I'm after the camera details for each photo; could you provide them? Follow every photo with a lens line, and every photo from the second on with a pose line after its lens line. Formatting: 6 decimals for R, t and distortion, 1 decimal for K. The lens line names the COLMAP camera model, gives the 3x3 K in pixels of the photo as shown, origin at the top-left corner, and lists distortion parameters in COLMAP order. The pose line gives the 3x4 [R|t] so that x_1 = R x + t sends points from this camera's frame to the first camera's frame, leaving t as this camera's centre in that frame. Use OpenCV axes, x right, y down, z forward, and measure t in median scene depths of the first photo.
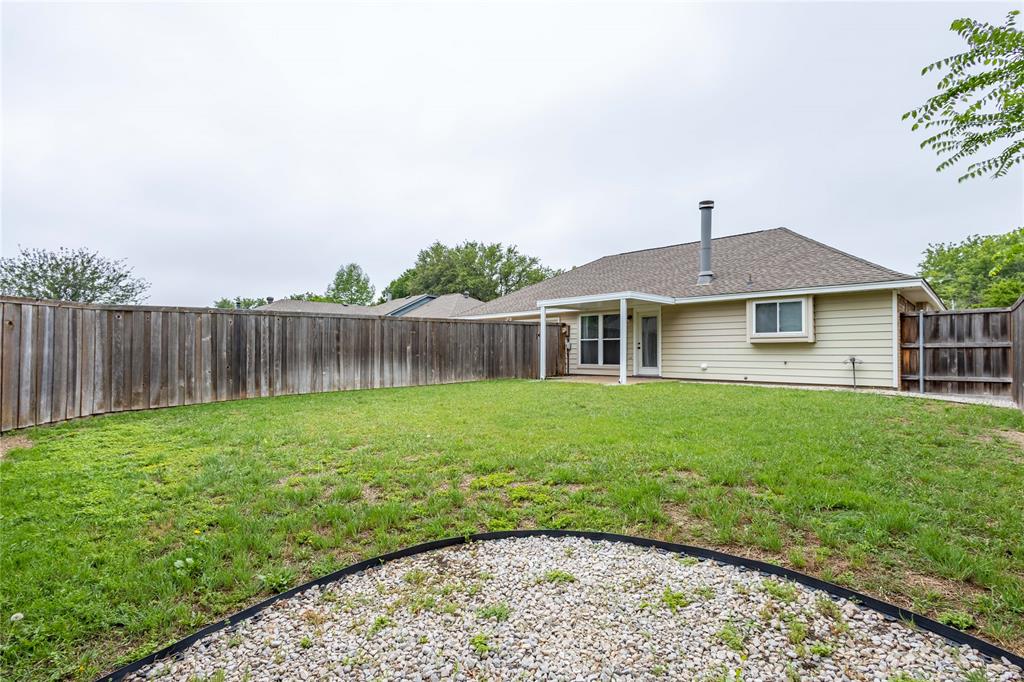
lens RADIAL K [[475.5, 0, 528.6], [0, 475.5, 340.8], [0, 0, 1]] dist [0.011364, -0.002265]
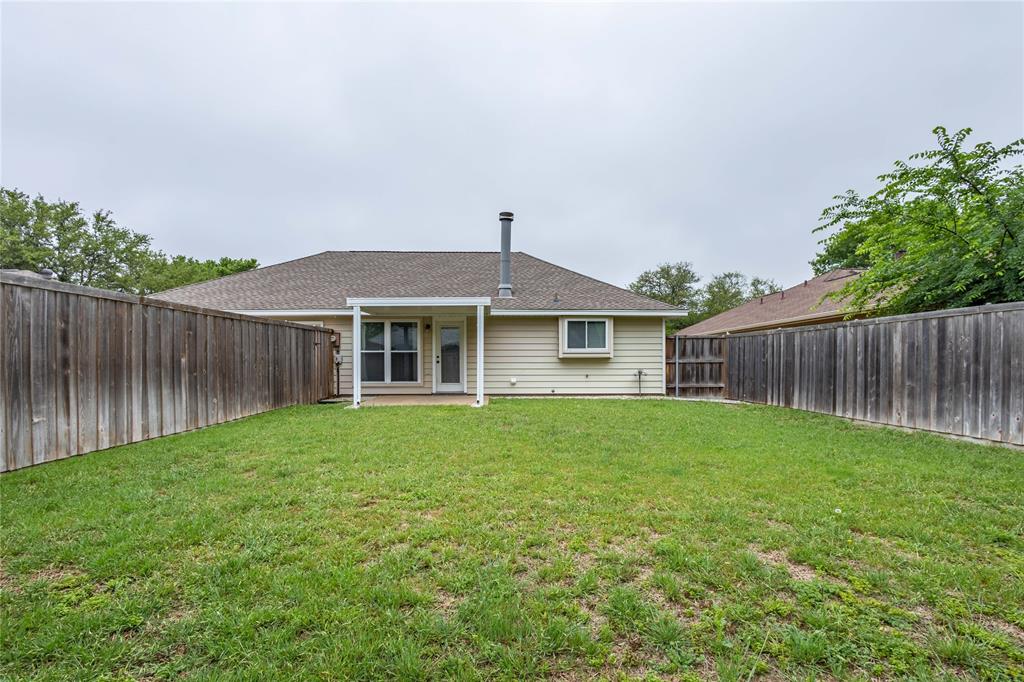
lens RADIAL K [[475.5, 0, 488.5], [0, 475.5, 365.3], [0, 0, 1]] dist [0.011364, -0.002265]
pose [[0.711780, -0.001727, 0.702400, -0.398348], [-0.014895, 0.999735, 0.017552, 0.005190], [-0.702244, -0.022955, 0.711566, 0.371657]]
